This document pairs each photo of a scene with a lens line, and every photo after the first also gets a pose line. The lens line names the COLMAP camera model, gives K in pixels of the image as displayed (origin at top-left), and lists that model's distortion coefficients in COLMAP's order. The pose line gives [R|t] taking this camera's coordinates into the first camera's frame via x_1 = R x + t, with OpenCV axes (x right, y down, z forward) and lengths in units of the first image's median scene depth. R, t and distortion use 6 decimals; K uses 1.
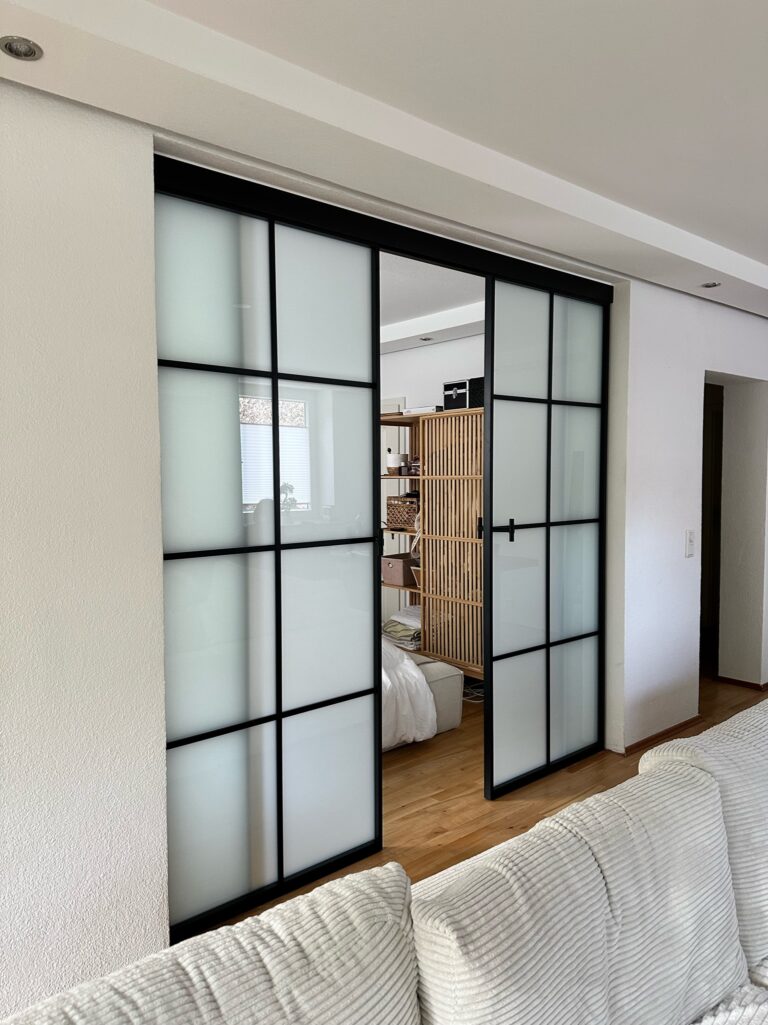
lens RADIAL K [[725.6, 0, 384.0], [0, 725.6, 512.5], [0, 0, 1]] dist [0.024013, -0.033768]
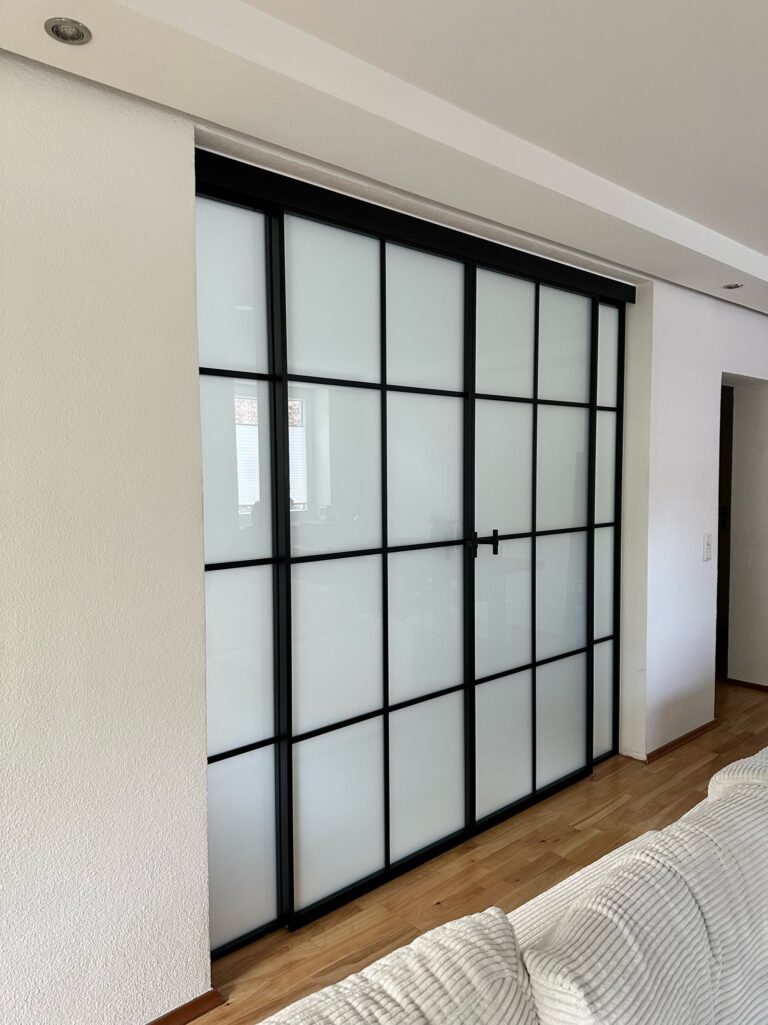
lens RADIAL K [[725.6, 0, 384.0], [0, 725.6, 512.5], [0, 0, 1]] dist [0.024013, -0.033768]
pose [[0.999561, -0.002224, 0.029540, -0.143223], [0.002058, 0.999982, 0.005664, -0.031653], [-0.029552, -0.005601, 0.999548, 0.062840]]
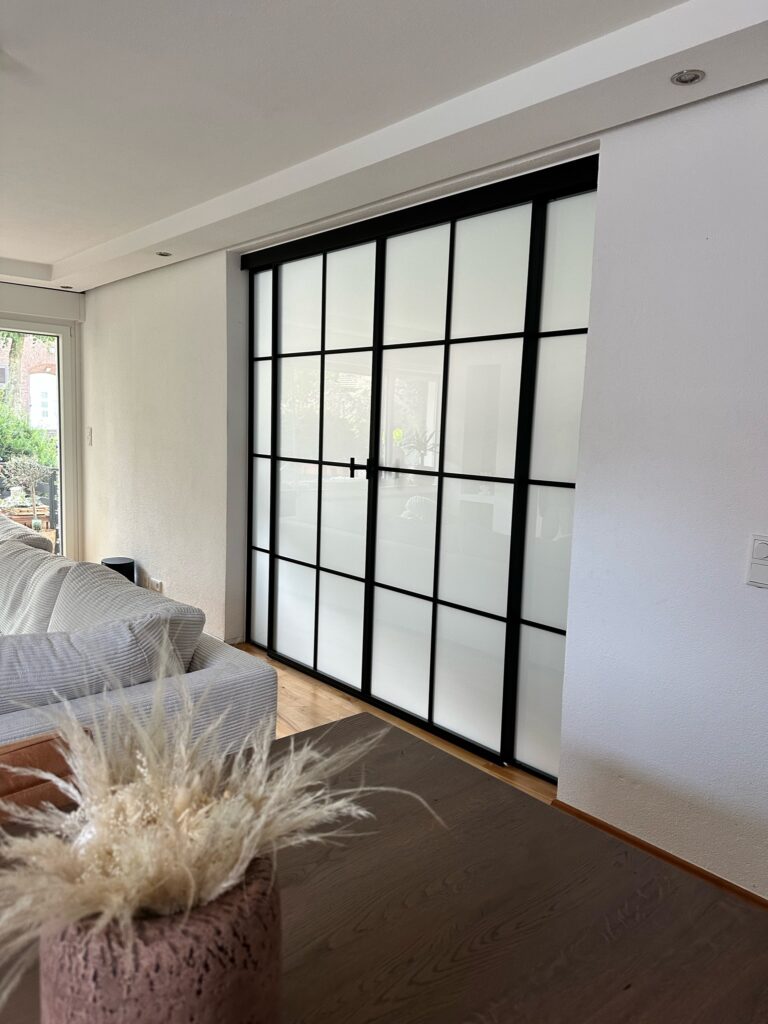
lens RADIAL K [[724.9, 0, 384.0], [0, 724.9, 512.0], [0, 0, 1]] dist [0.024013, -0.033768]
pose [[0.019854, 0.130115, -0.991300, 2.519351], [-0.080566, 0.988479, 0.128131, -0.108245], [0.996551, 0.077322, 0.030108, 1.957416]]
